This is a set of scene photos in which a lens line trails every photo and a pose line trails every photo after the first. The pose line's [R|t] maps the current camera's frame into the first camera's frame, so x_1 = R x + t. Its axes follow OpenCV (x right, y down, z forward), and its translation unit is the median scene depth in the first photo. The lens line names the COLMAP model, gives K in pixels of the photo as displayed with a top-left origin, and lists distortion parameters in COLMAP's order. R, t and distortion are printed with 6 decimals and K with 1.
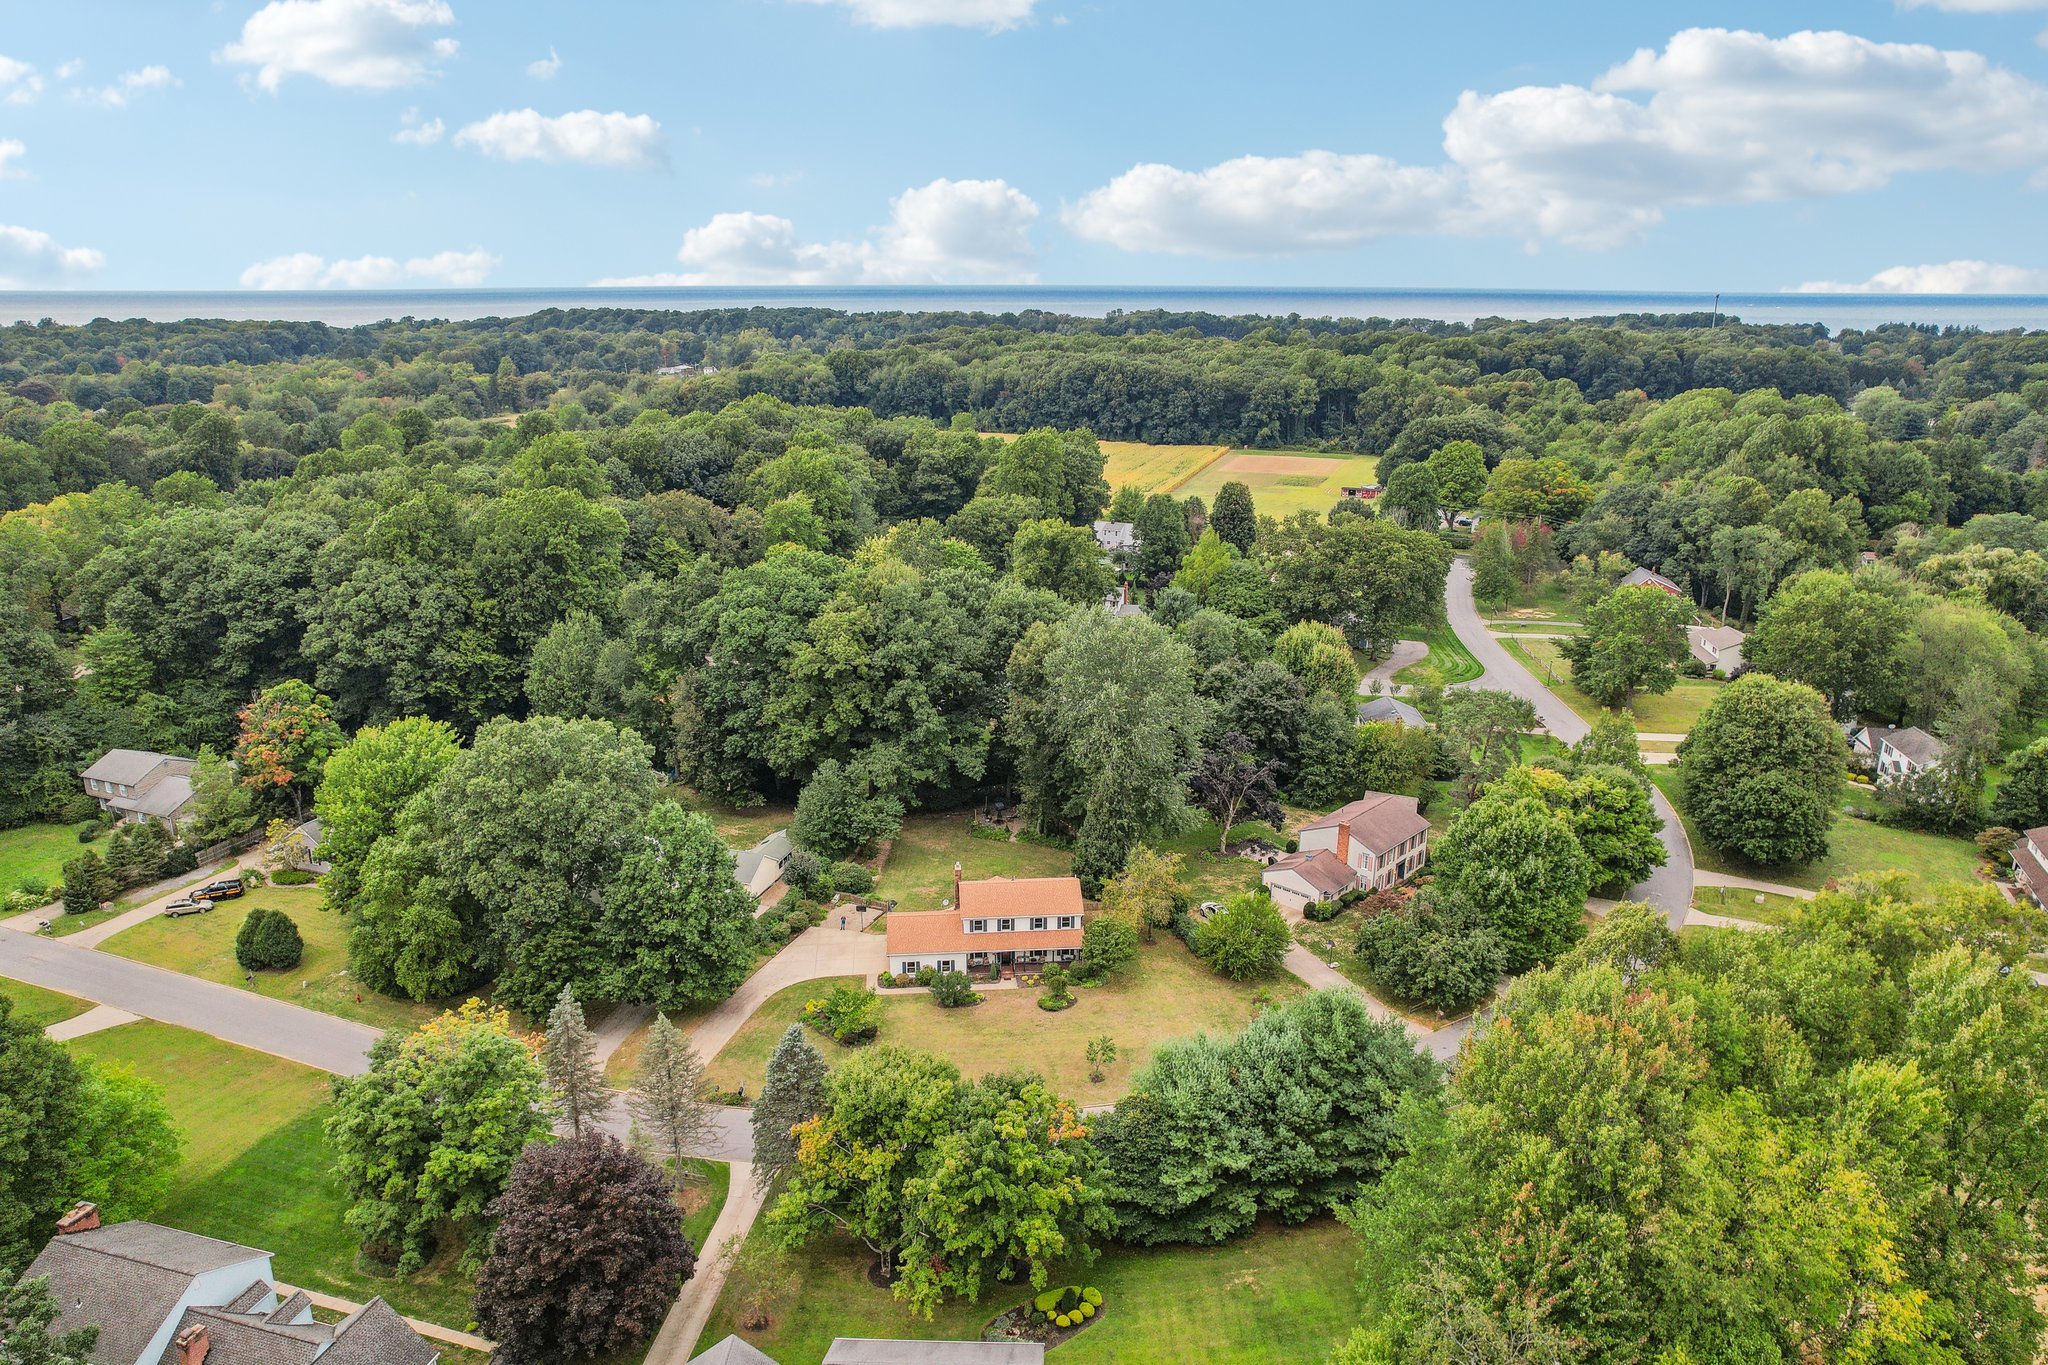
lens RADIAL K [[1371.5, 0, 1024.0], [0, 1371.5, 682.5], [0, 0, 1]] dist [-0.069007, 0.054223]
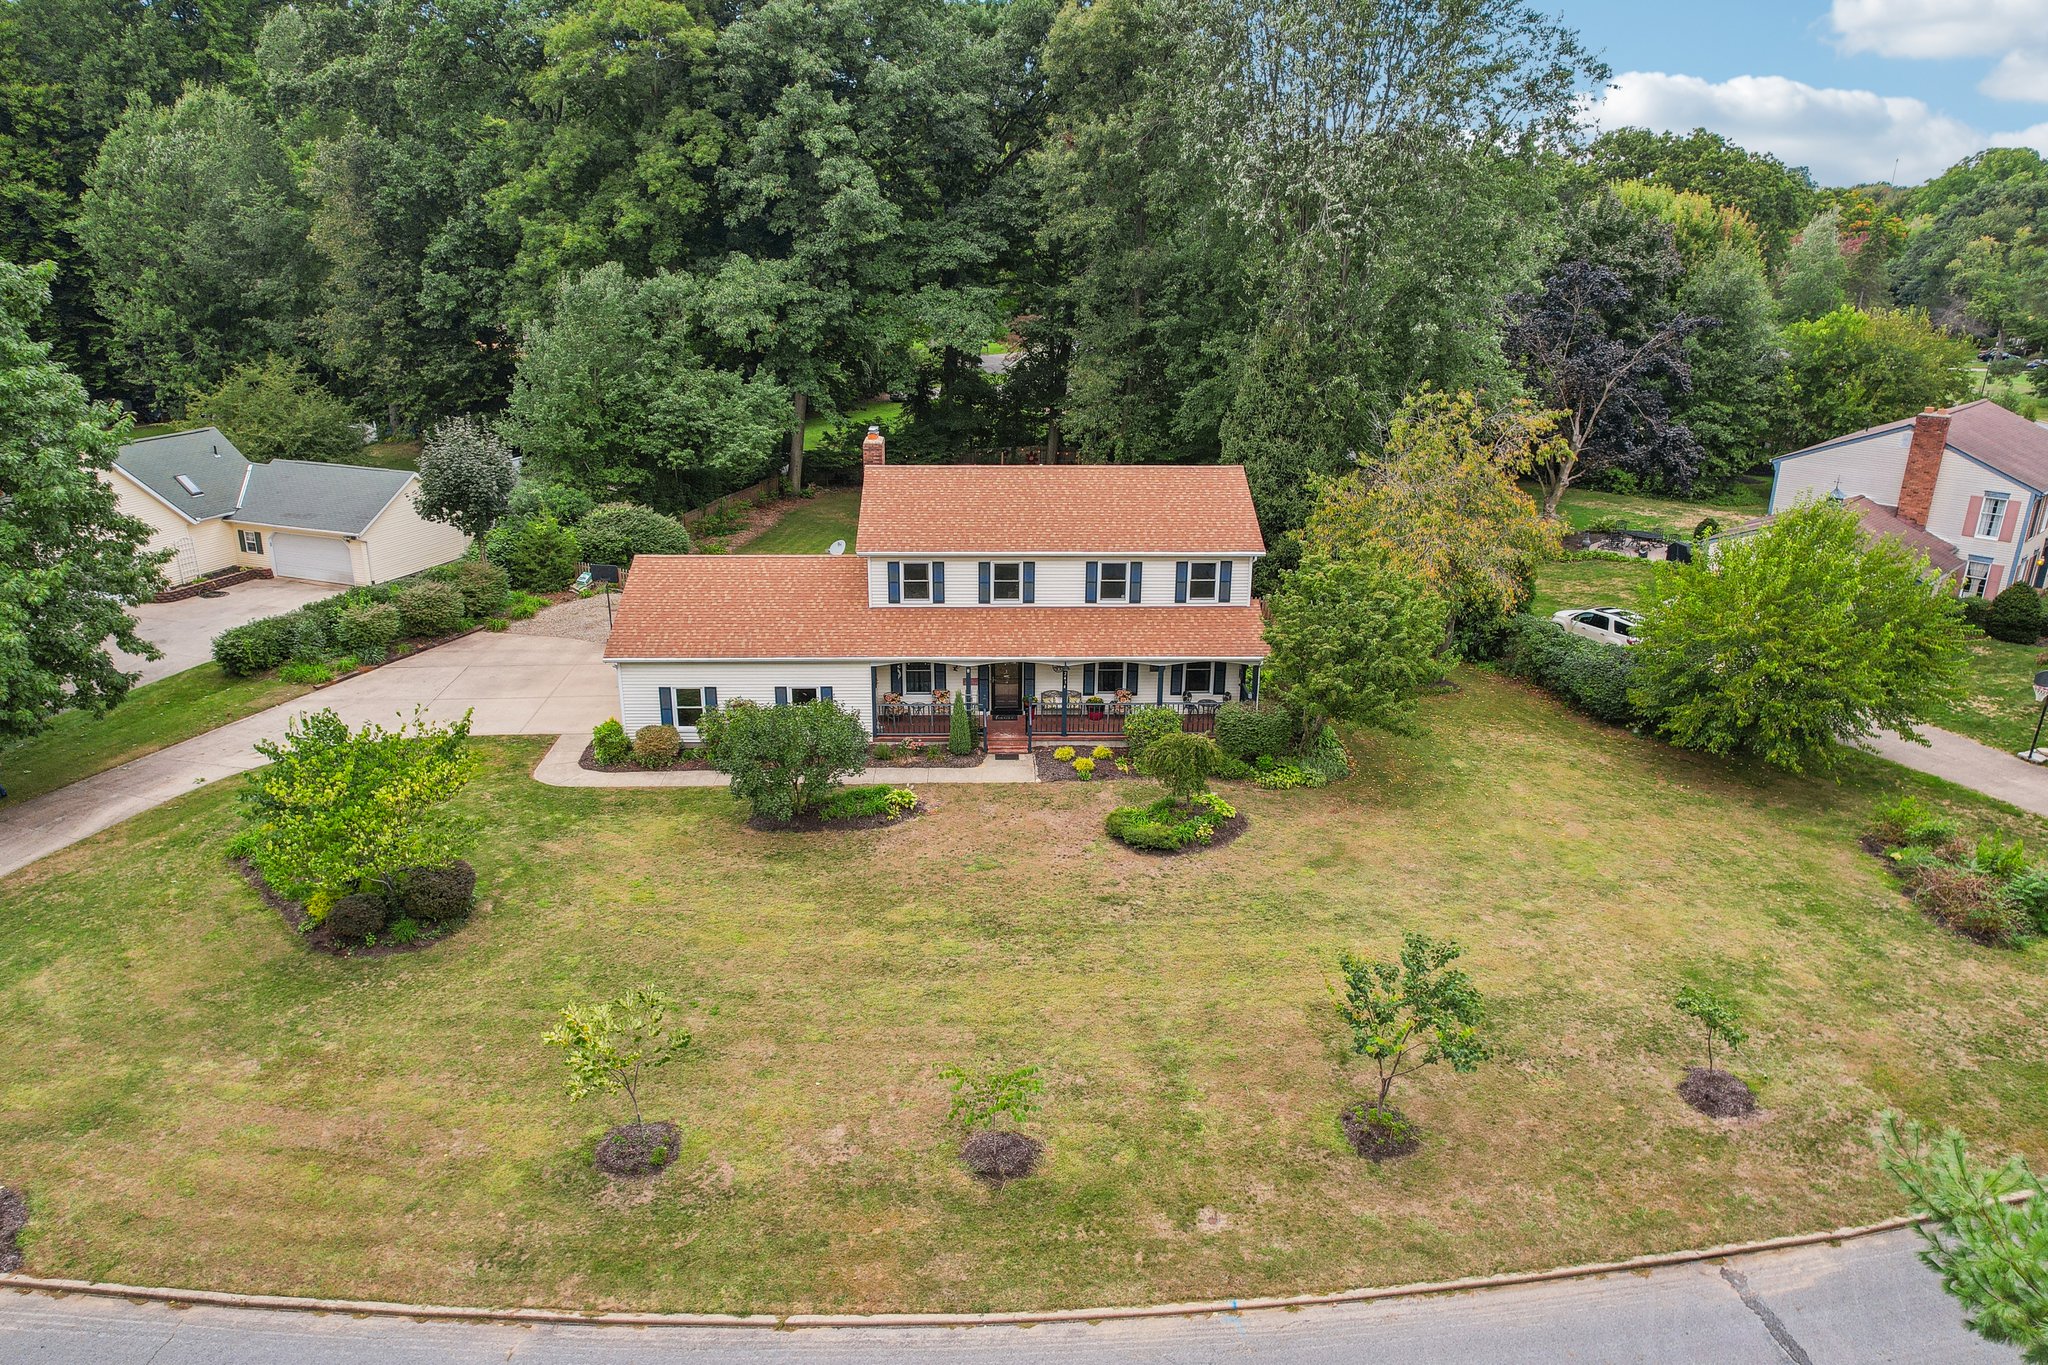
lens RADIAL K [[1356.6, 0, 1026.9], [0, 1356.6, 709.4], [0, 0, 1]] dist [-0.070277, 0.060132]
pose [[0.998759, 0.024947, -0.043101, 0.004156], [-0.022070, 0.997576, 0.065995, 0.157023], [0.044643, -0.064962, 0.996889, 0.590126]]
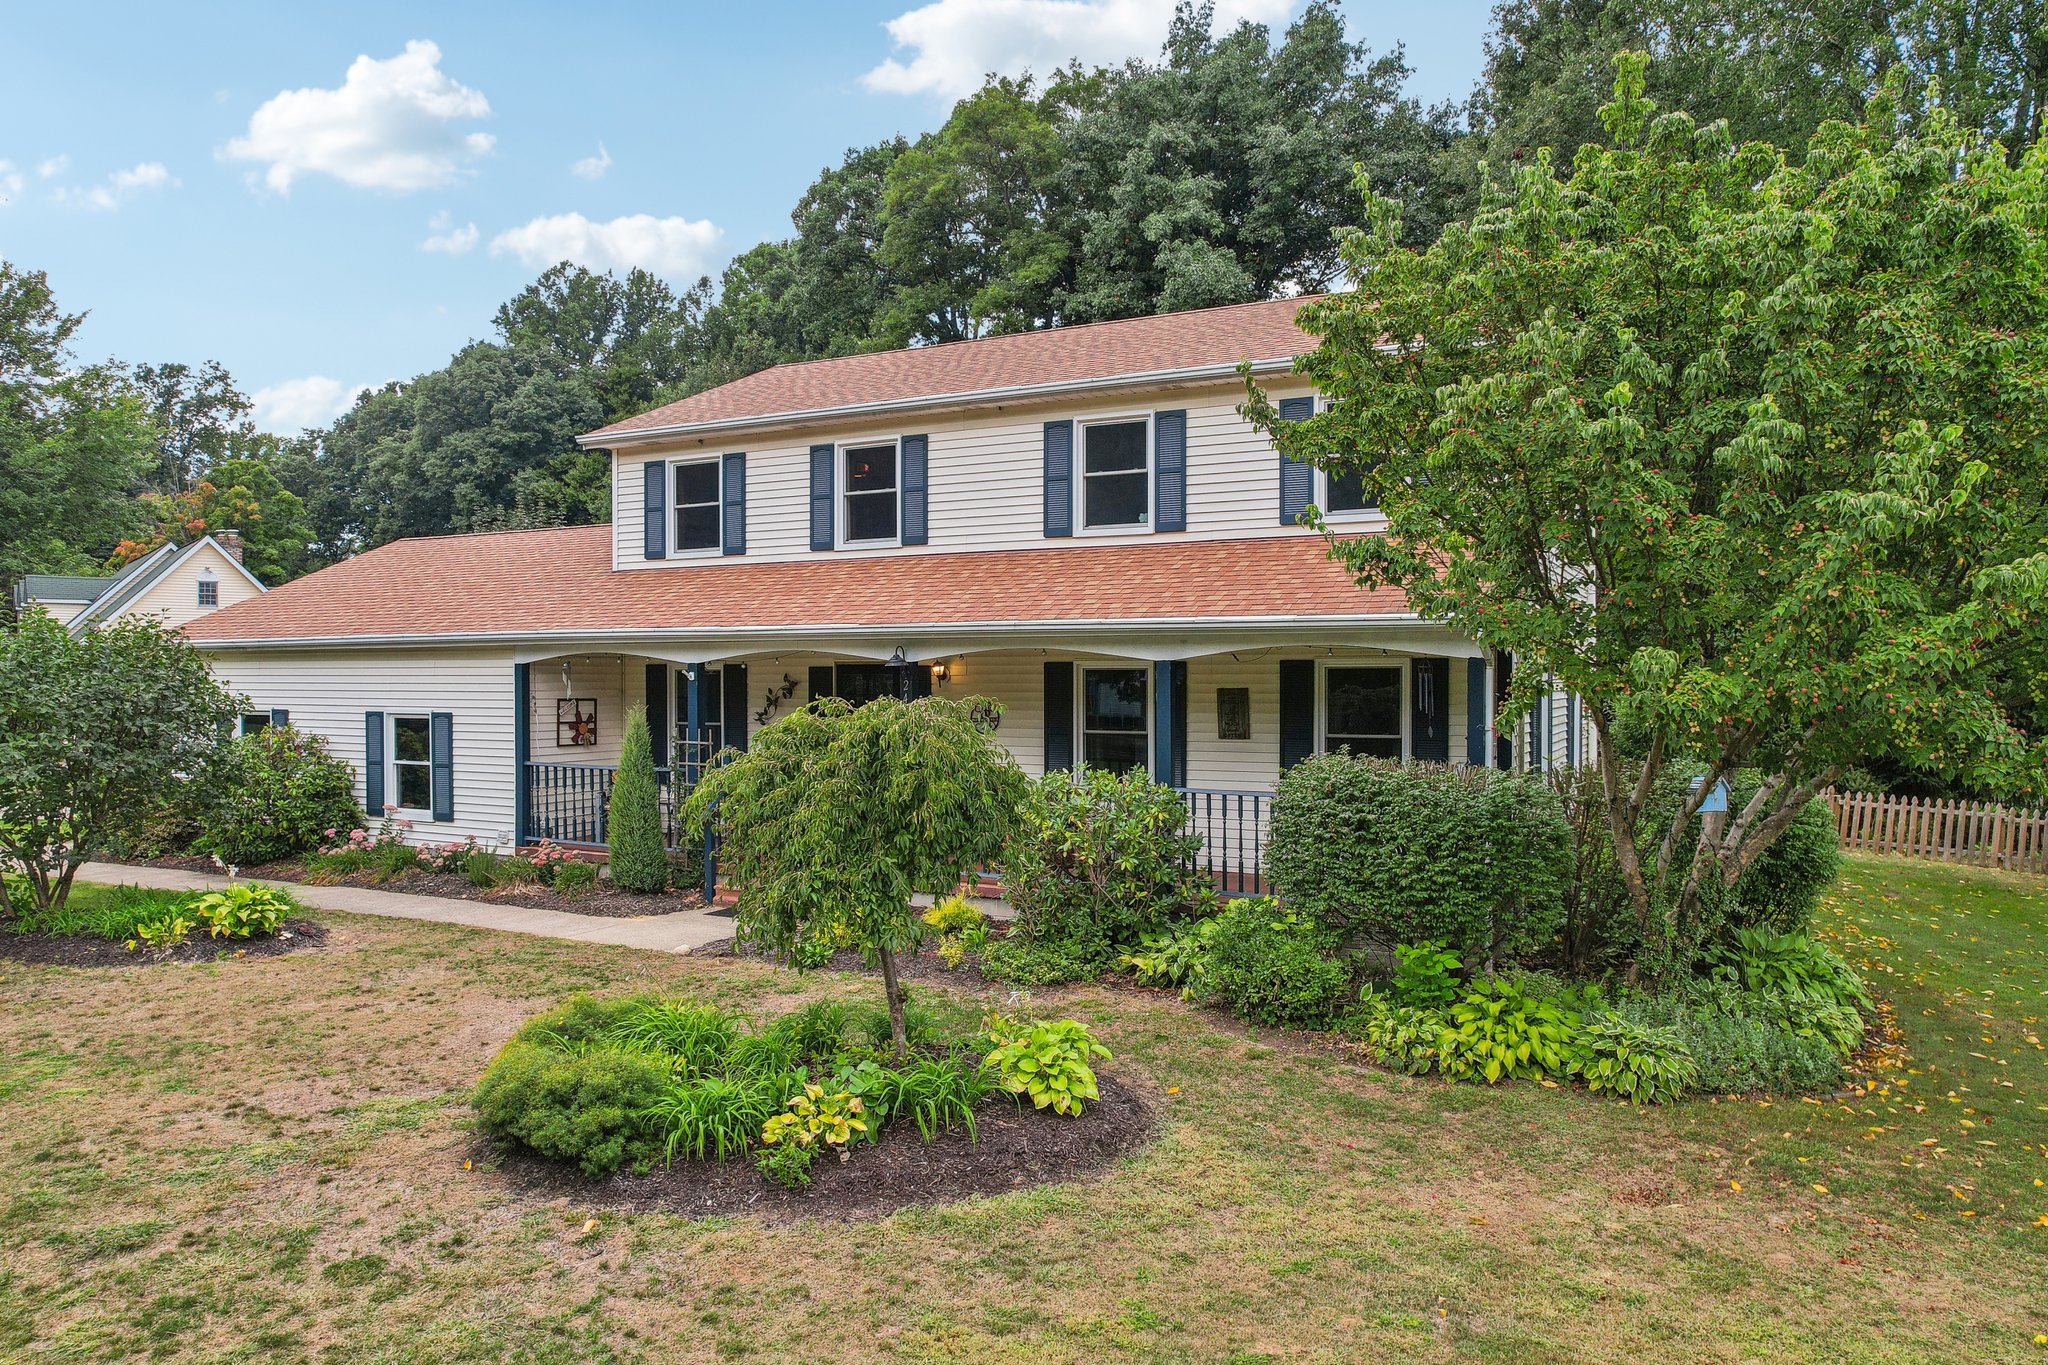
lens RADIAL K [[1356.6, 0, 1026.9], [0, 1356.6, 709.4], [0, 0, 1]] dist [-0.070277, 0.060132]
pose [[0.844599, 0.013726, -0.535223, 0.053715], [-0.154638, 0.963321, -0.219318, 0.186240], [0.512581, 0.268002, 0.815743, 0.773946]]
